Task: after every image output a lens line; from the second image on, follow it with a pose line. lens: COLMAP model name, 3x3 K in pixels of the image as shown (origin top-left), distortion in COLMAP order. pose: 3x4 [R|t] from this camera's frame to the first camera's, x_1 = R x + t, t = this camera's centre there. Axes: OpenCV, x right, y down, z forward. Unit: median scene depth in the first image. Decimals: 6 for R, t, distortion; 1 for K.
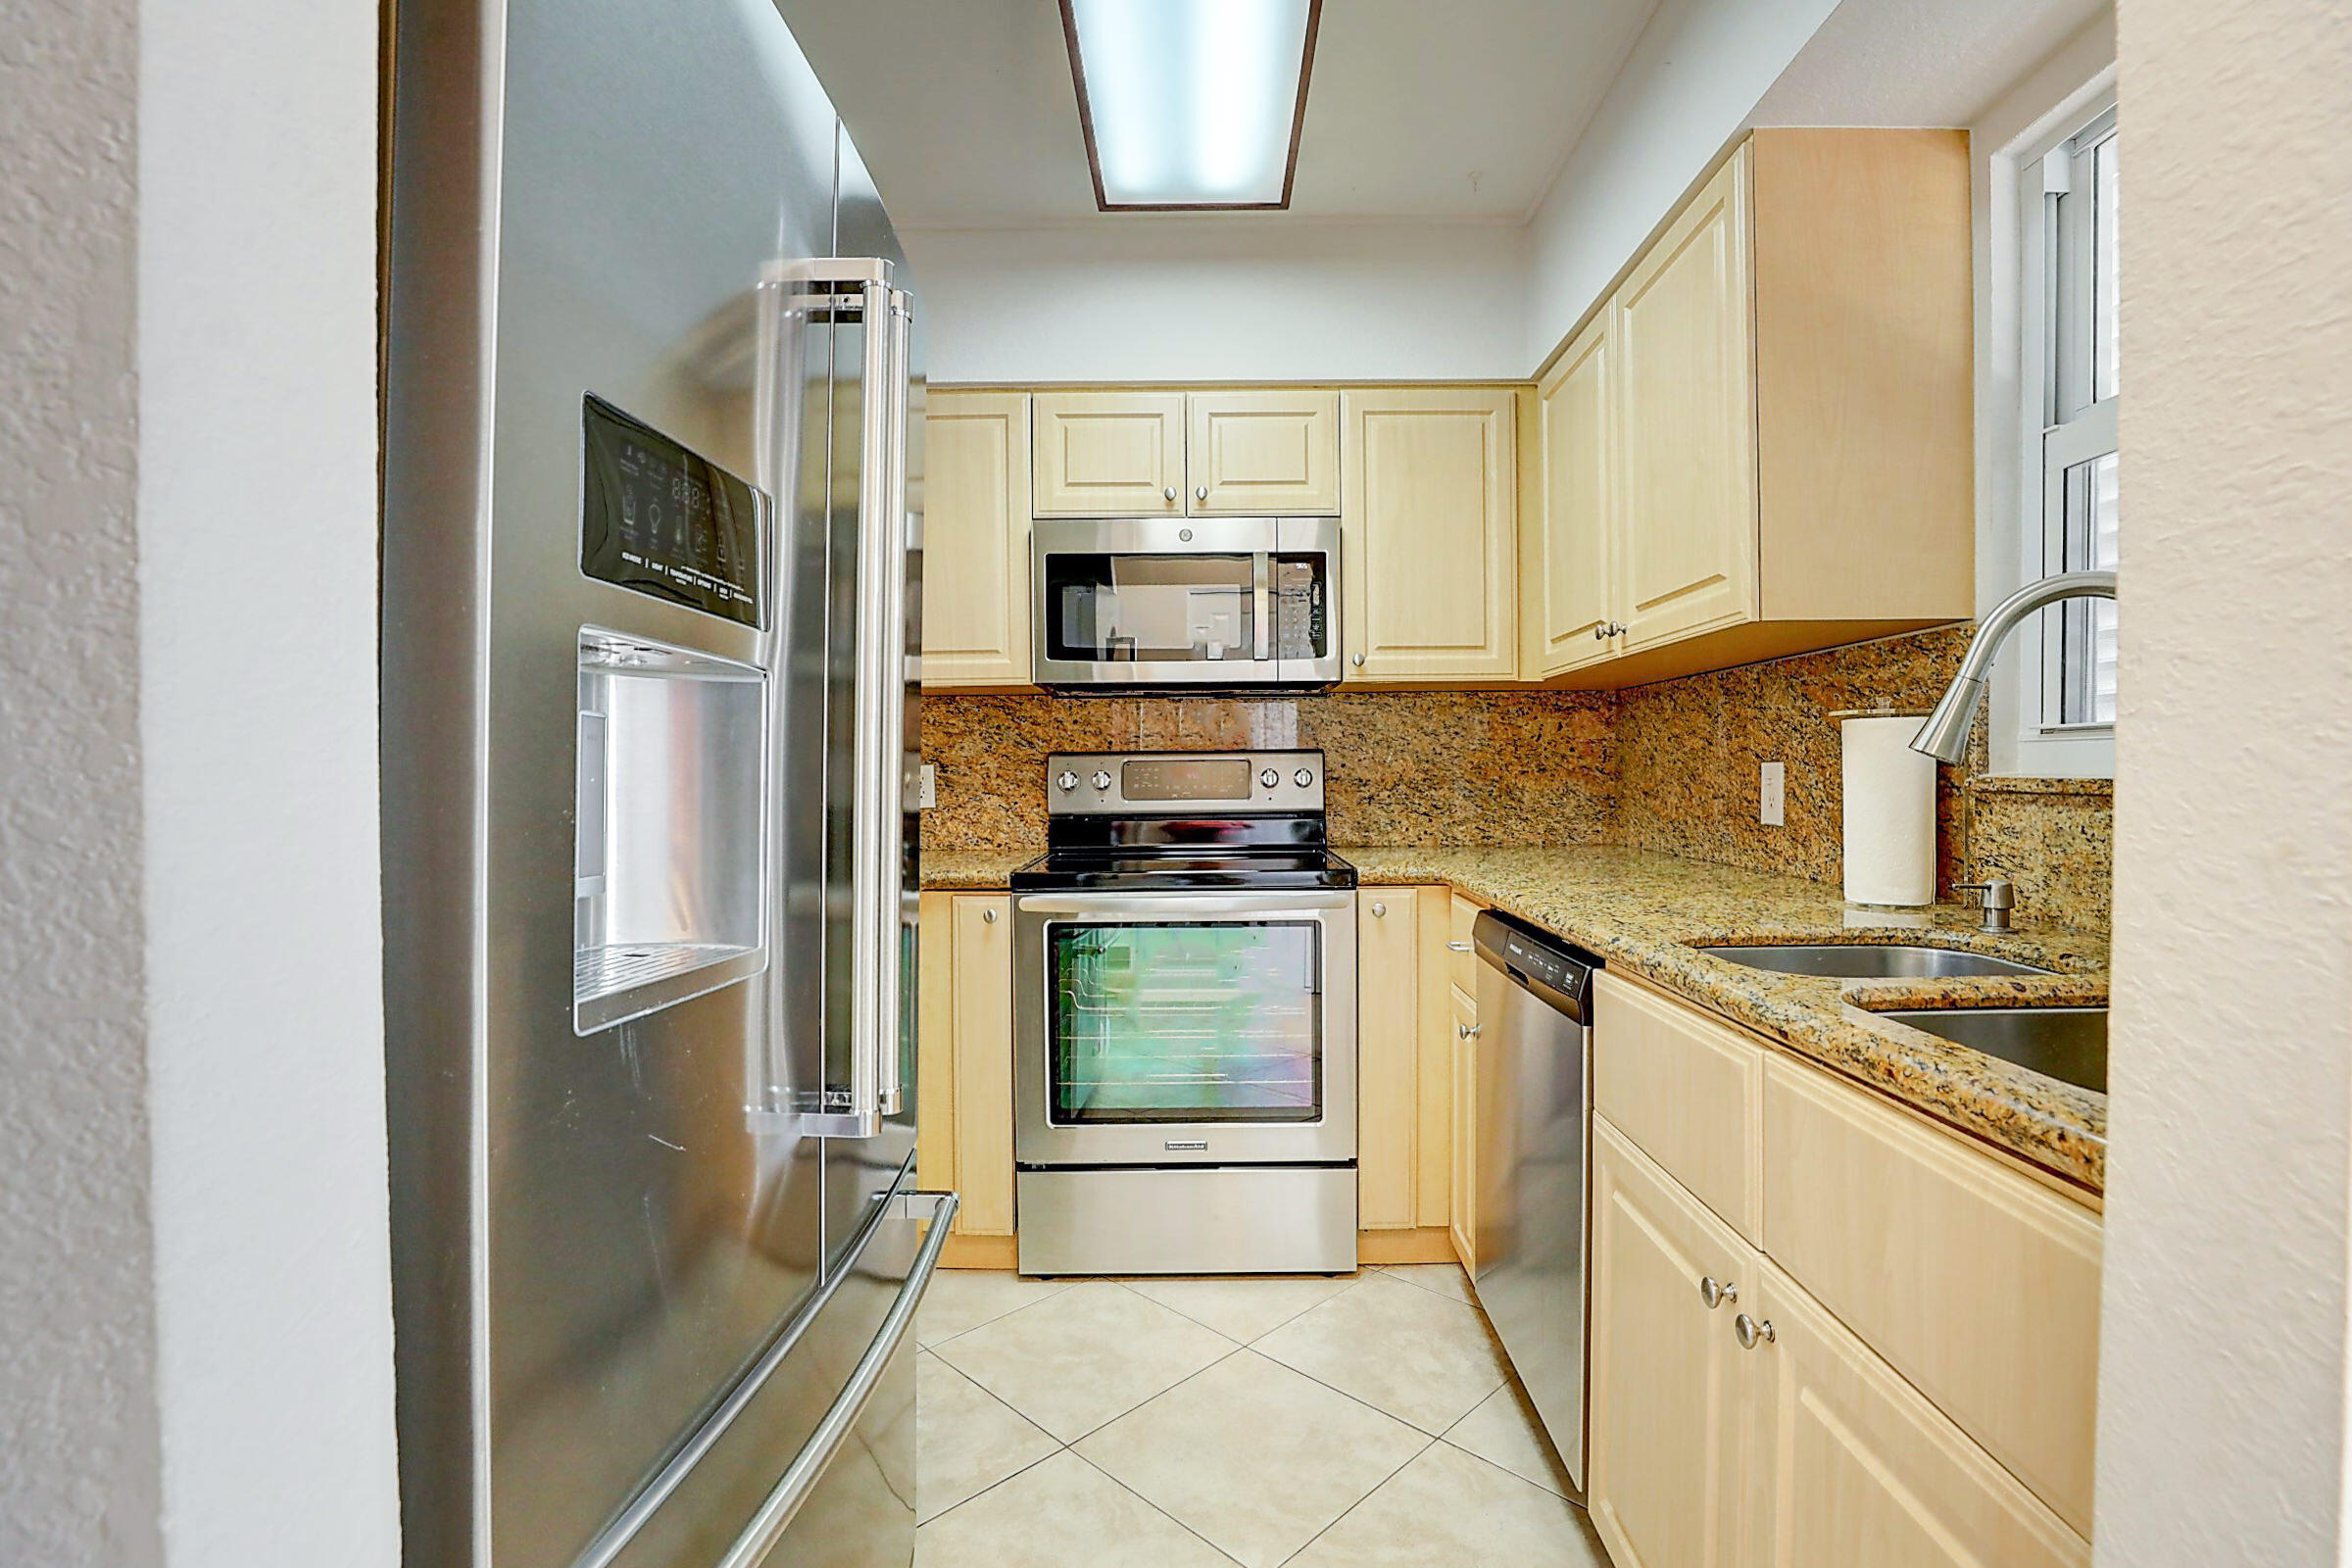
lens RADIAL K [[1068.2, 0, 1194.8], [0, 1068.2, 789.5], [0, 0, 1]] dist [-0.038254, 0.009194]
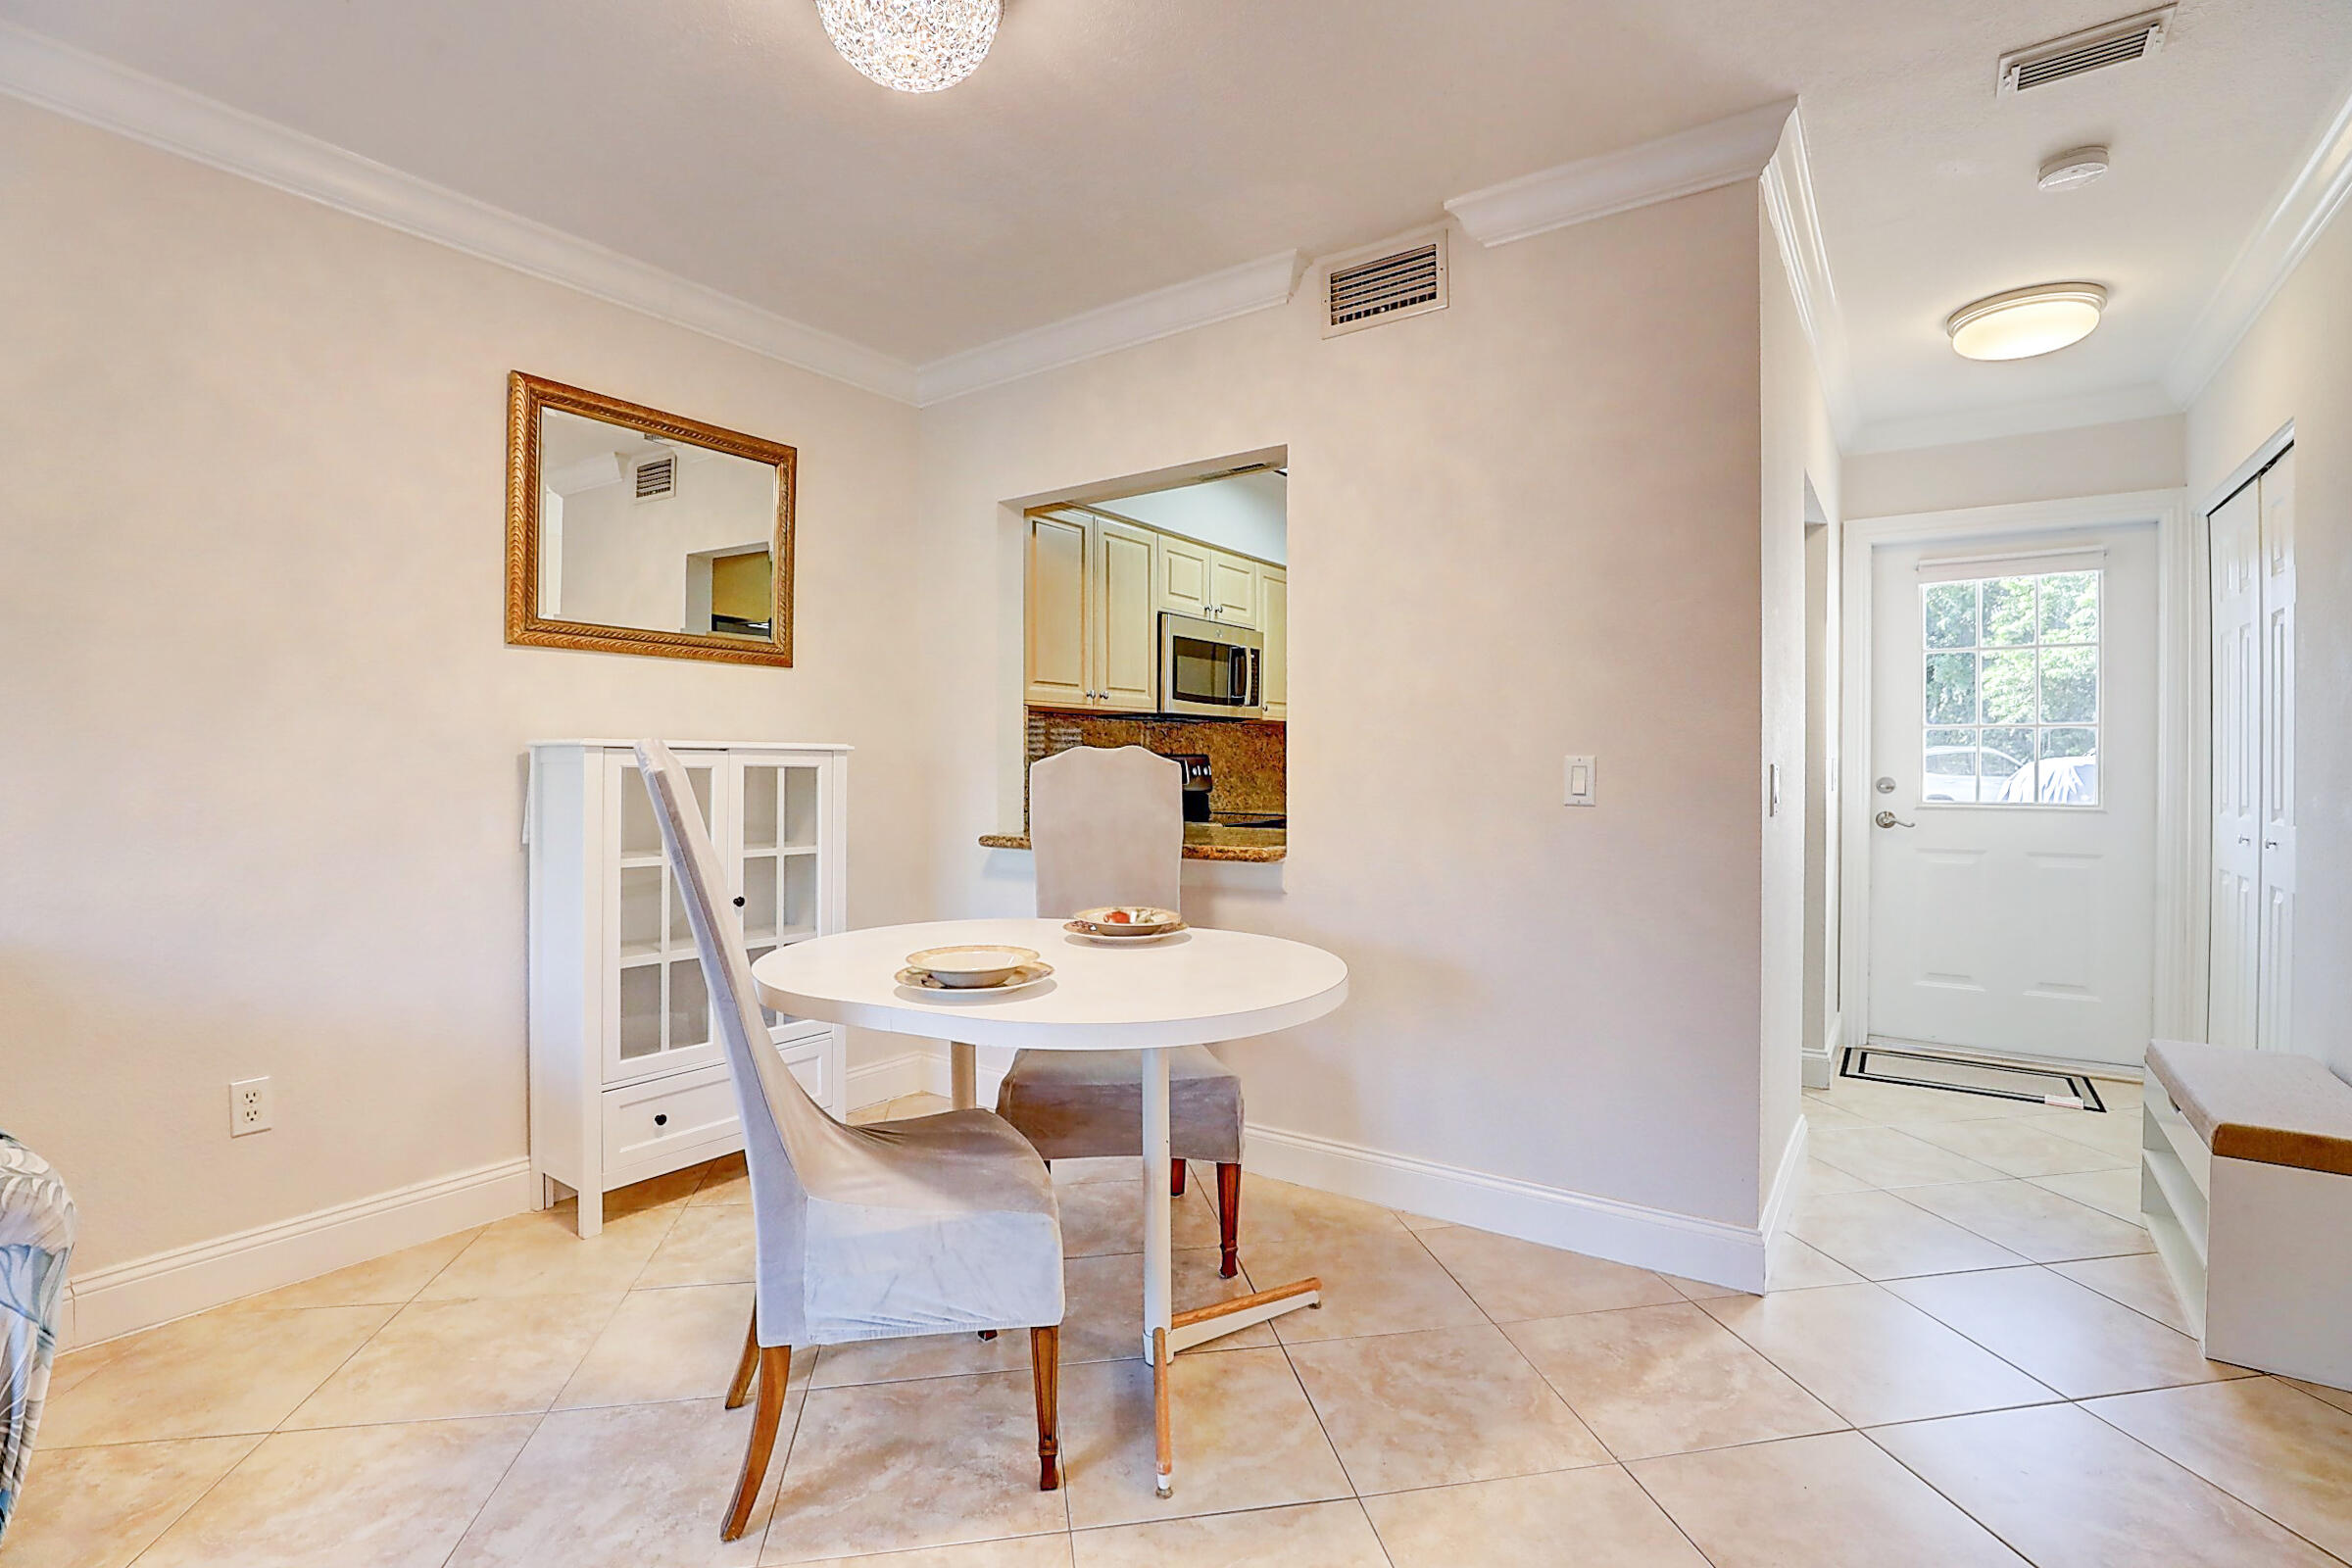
lens RADIAL K [[1068.2, 0, 1167.3], [0, 1068.2, 773.2], [0, 0, 1]] dist [-0.038254, 0.009194]
pose [[0.577352, -0.000598, 0.816495, -1.580858], [0.006454, 0.999972, -0.003831, 0.000869], [-0.816470, 0.007481, 0.577340, 0.050554]]
